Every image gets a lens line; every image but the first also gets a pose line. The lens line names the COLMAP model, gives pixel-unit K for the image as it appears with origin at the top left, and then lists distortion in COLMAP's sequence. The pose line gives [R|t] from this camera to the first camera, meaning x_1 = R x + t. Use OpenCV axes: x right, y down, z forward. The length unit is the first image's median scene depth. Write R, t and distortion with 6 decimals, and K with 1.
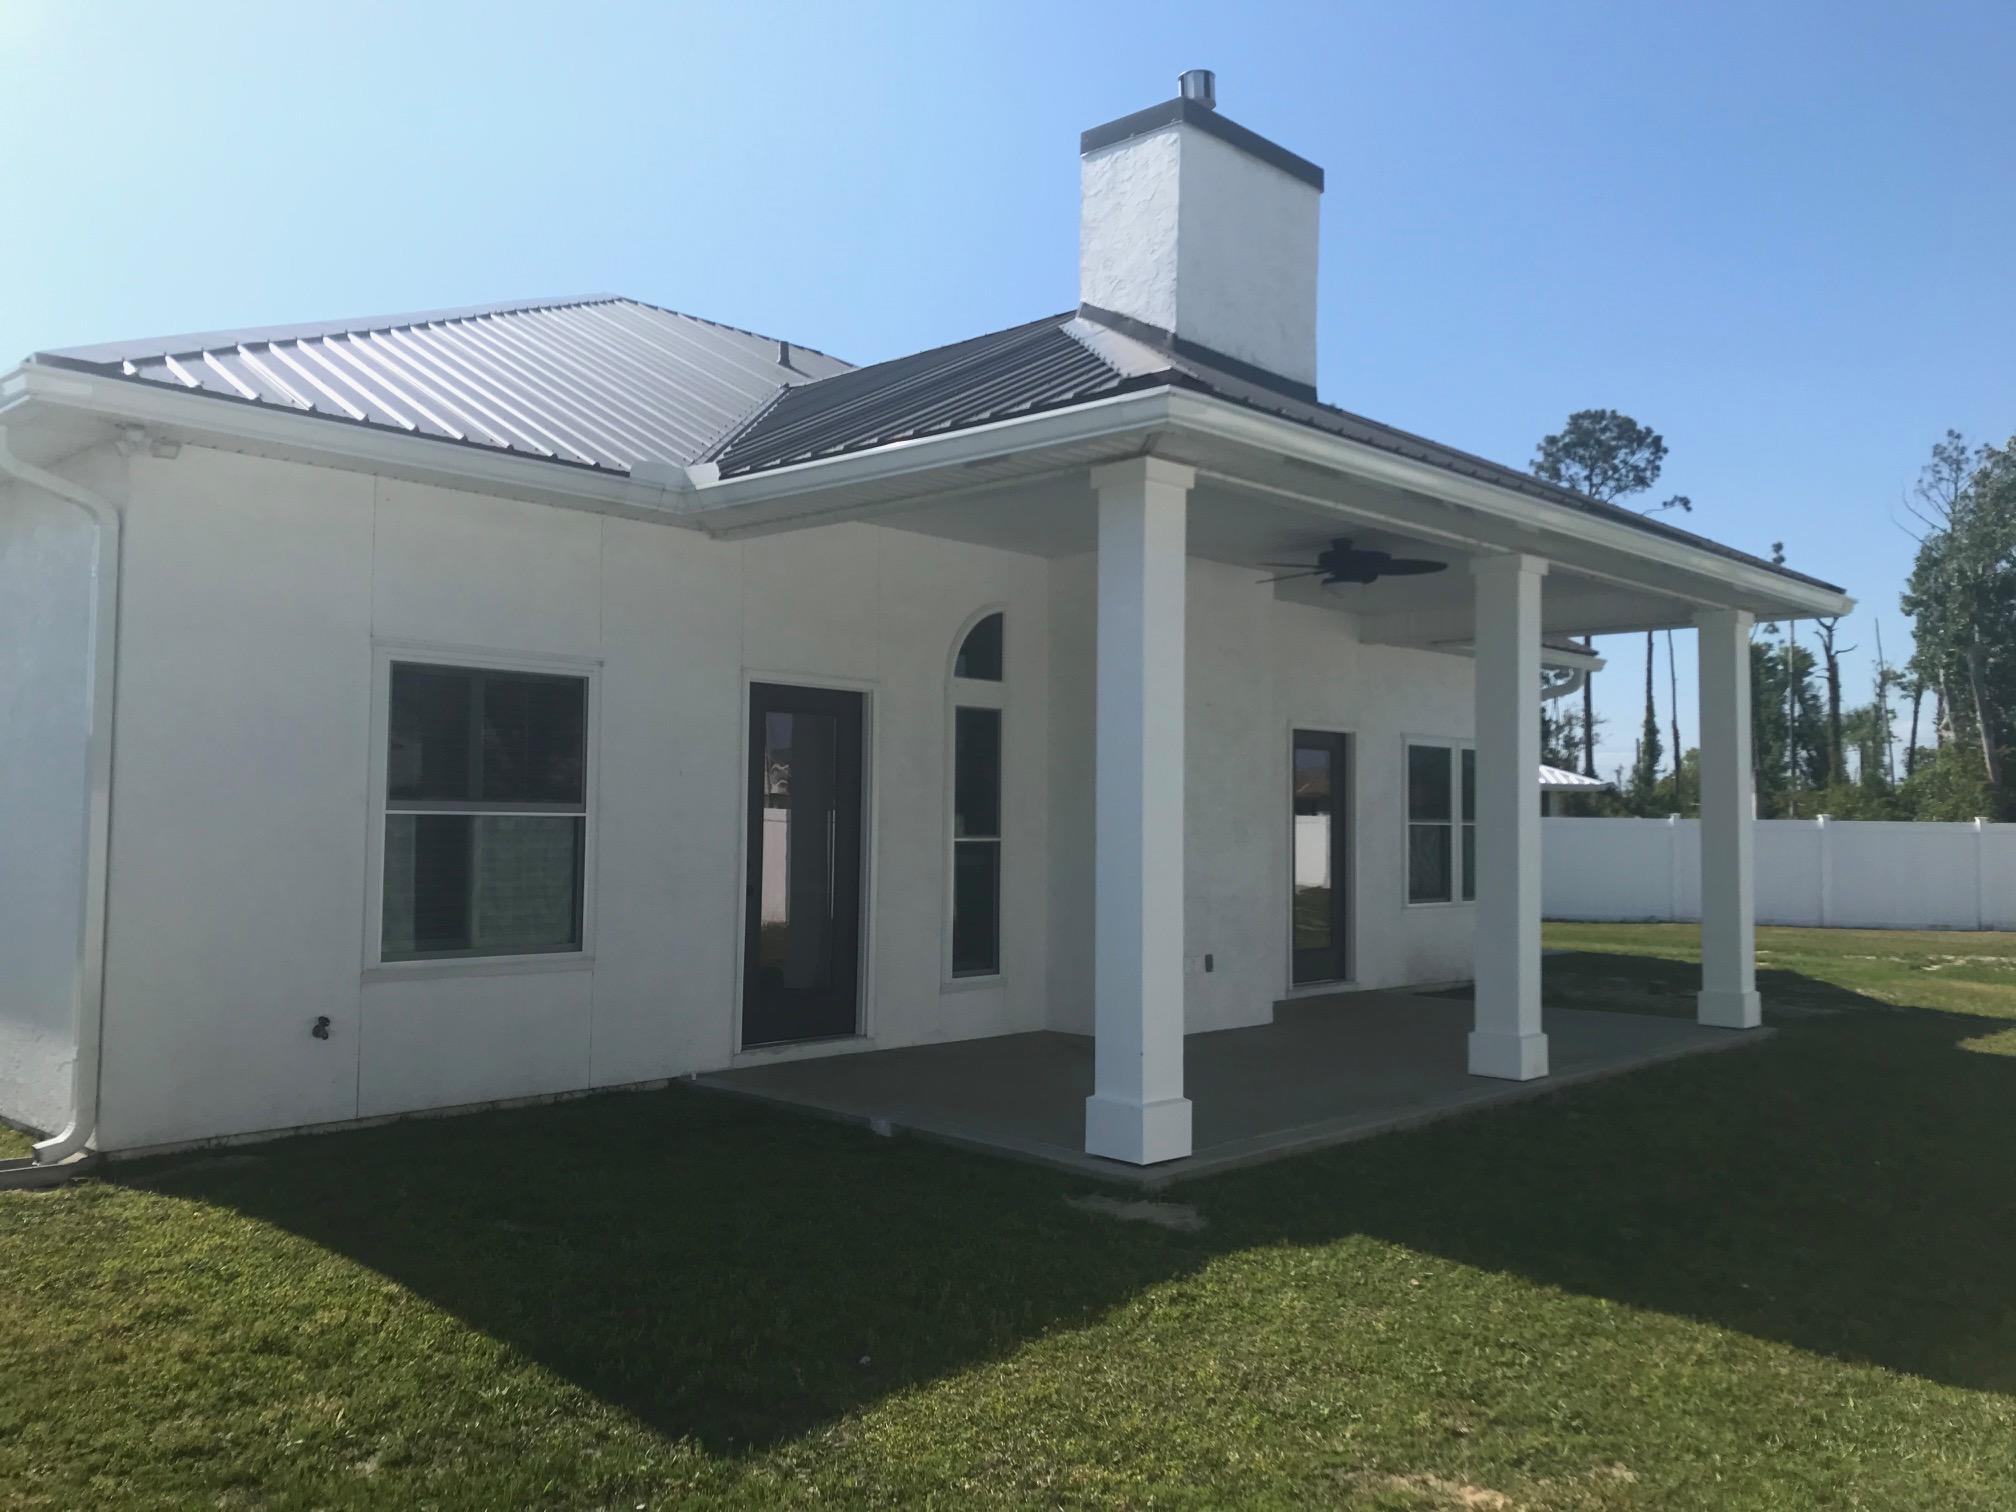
lens RADIAL K [[1690.3, 0, 1039.8], [0, 1690.3, 743.0], [0, 0, 1]] dist [-0.002185, 0.001717]
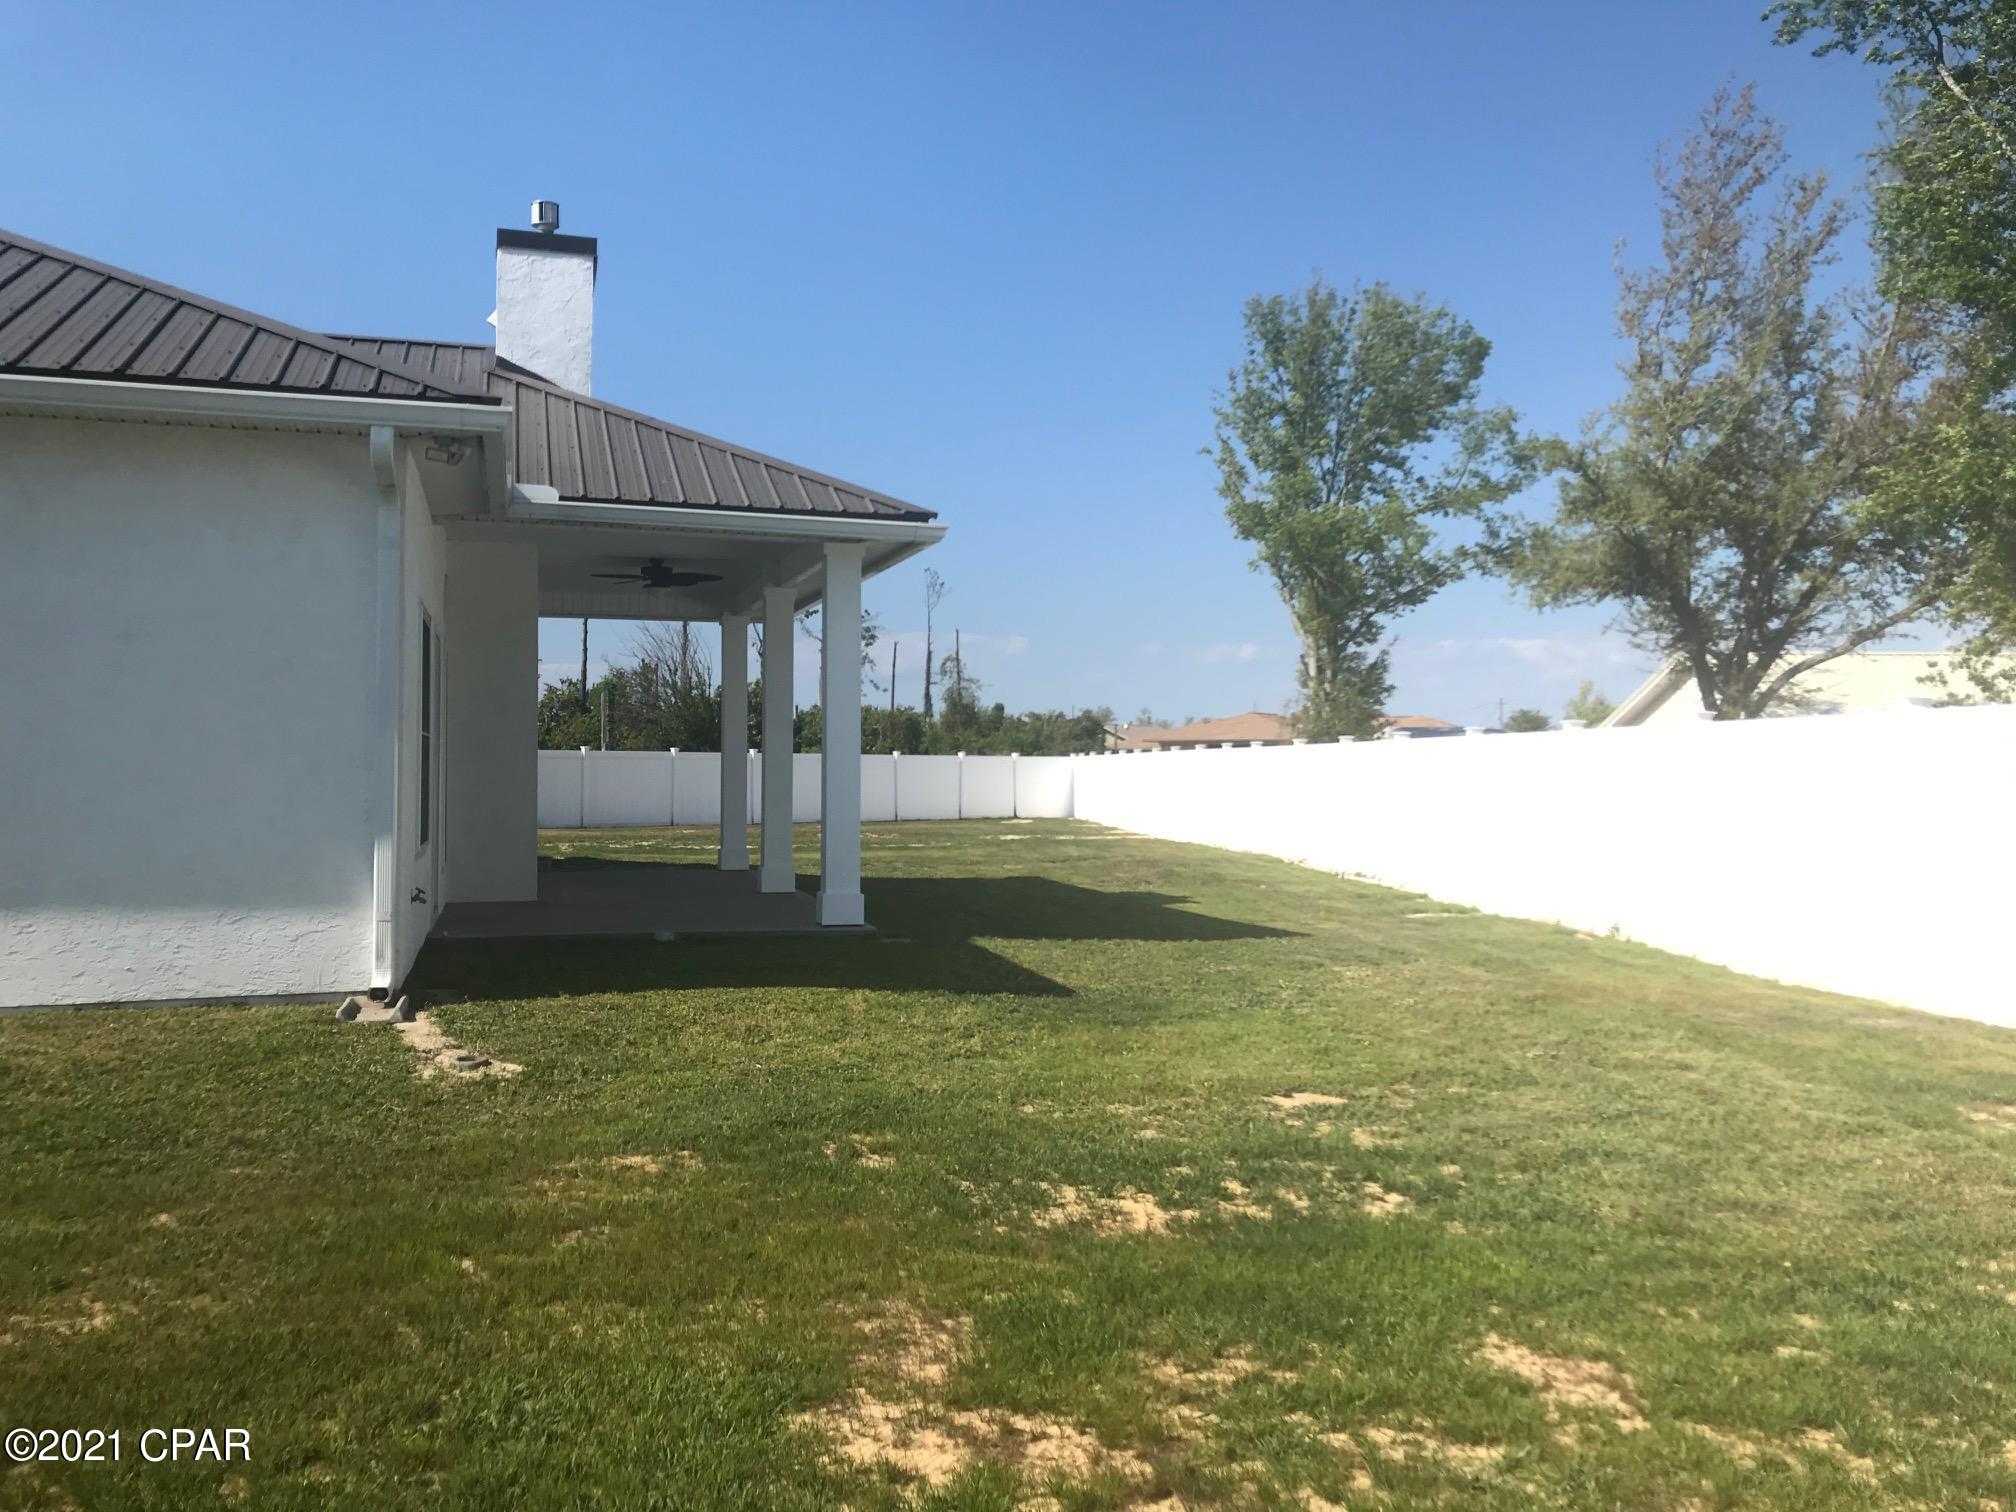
lens RADIAL K [[1646.8, 0, 1008.0], [0, 1646.8, 756.0], [0, 0, 1]] dist [0.060707, -0.152701]
pose [[0.519449, -0.003643, 0.854494, -0.861973], [-0.038909, 0.998853, 0.027912, 0.003055], [-0.853615, -0.047746, 0.518711, -0.042203]]
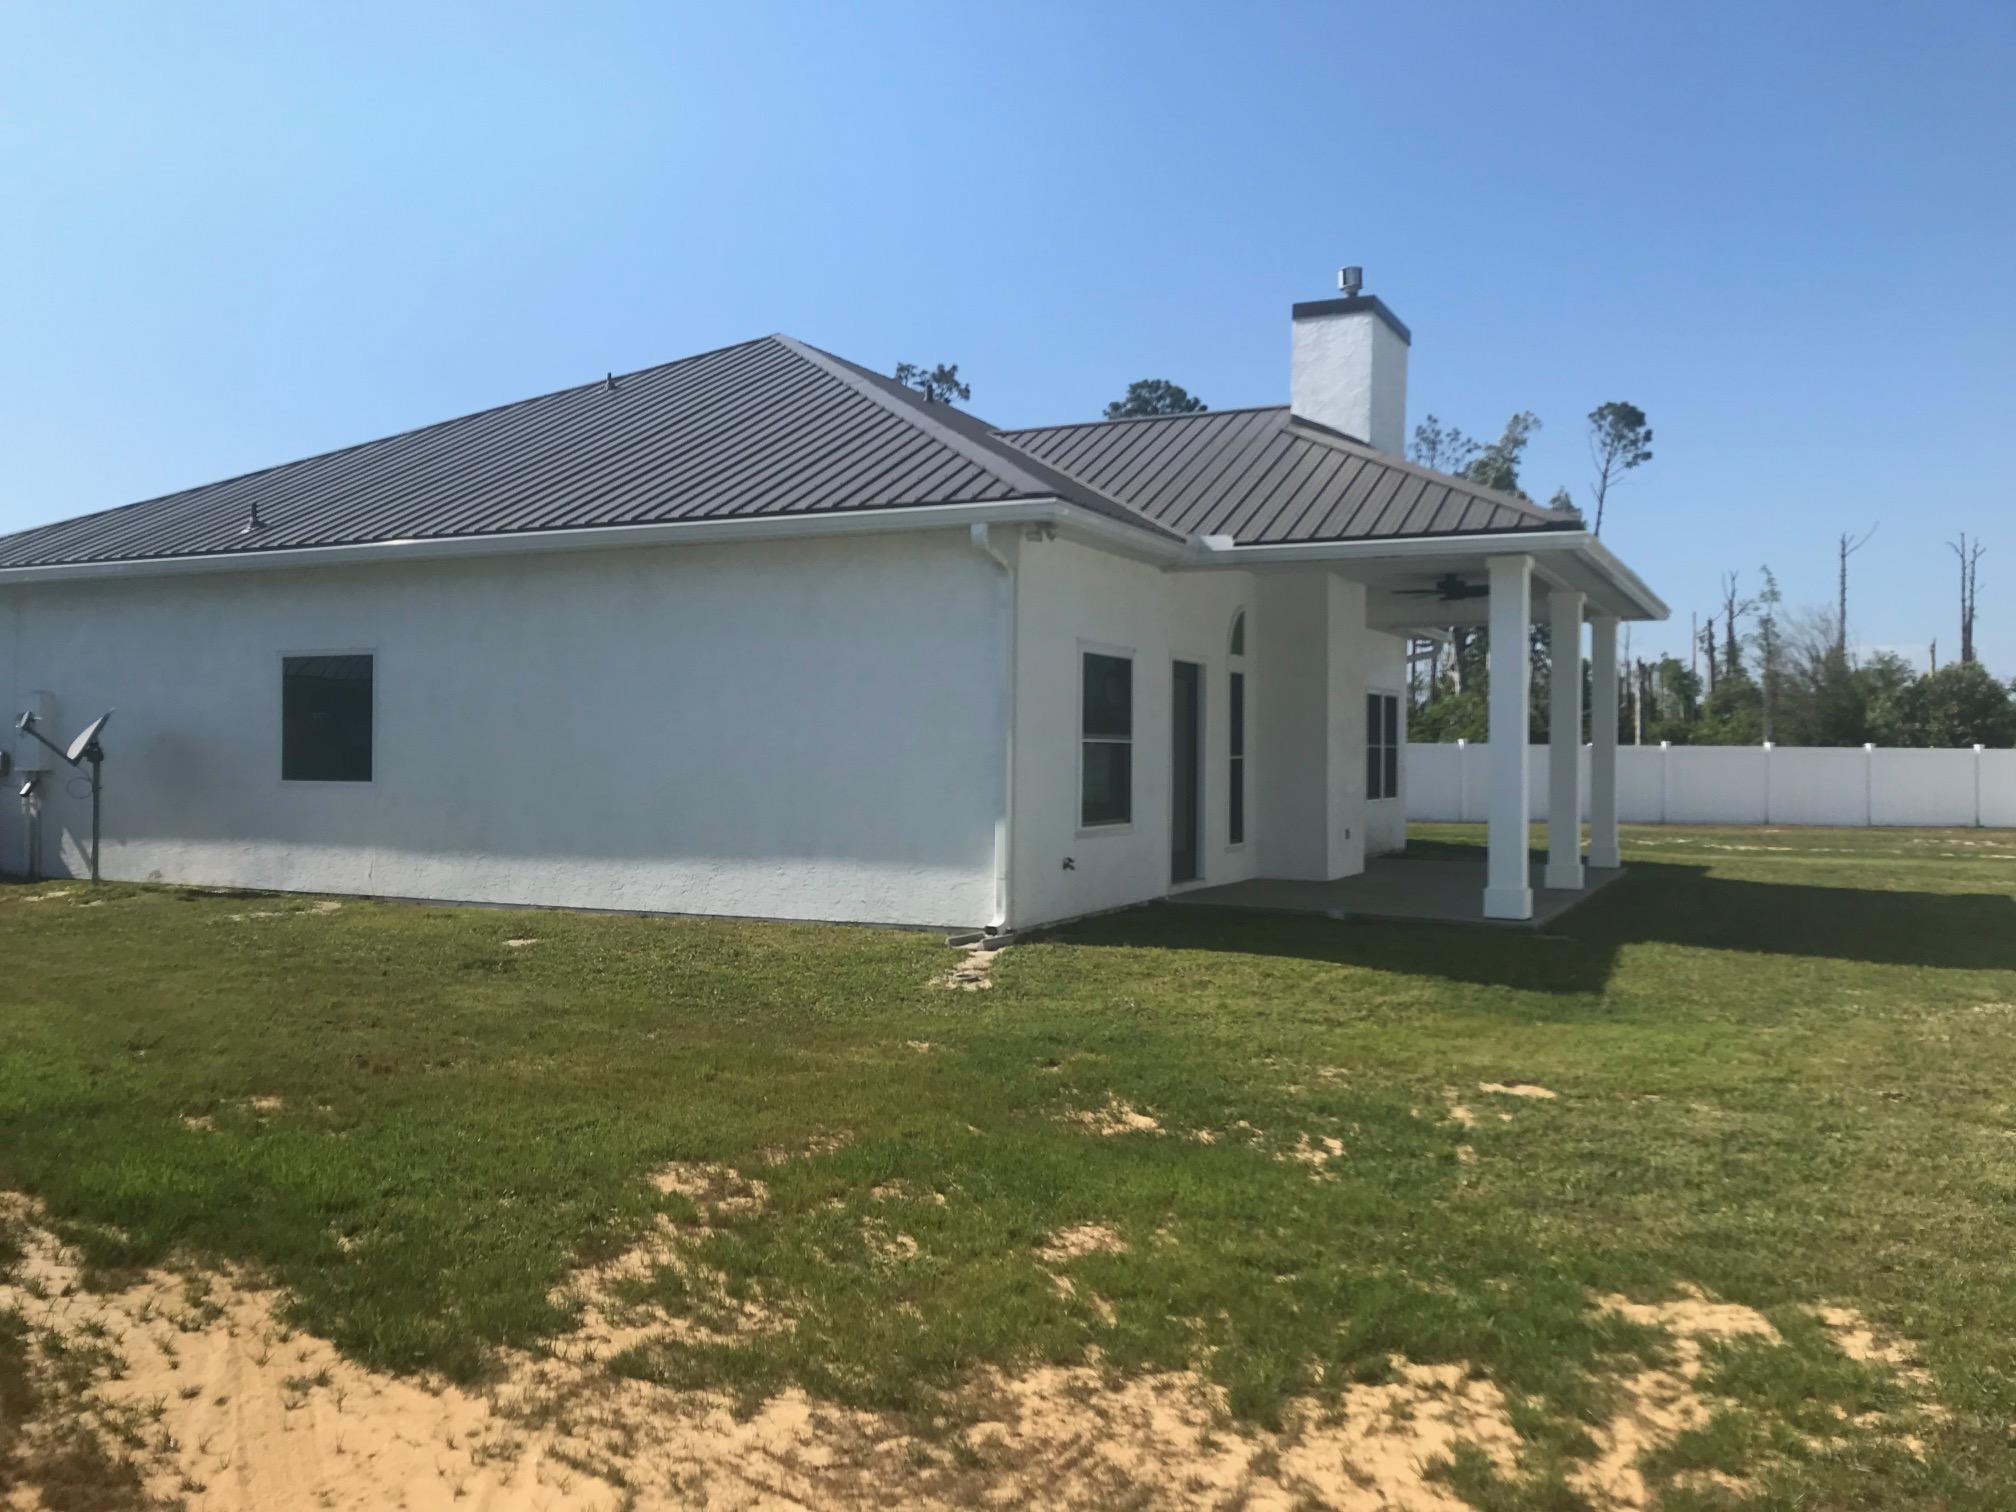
lens RADIAL K [[1646.8, 0, 1008.0], [0, 1646.8, 756.0], [0, 0, 1]] dist [0.060707, -0.152701]
pose [[0.959492, -0.003411, 0.281717, -0.643111], [-0.011730, 0.998576, 0.052039, -0.020036], [-0.281493, -0.053235, 0.958085, -0.403236]]
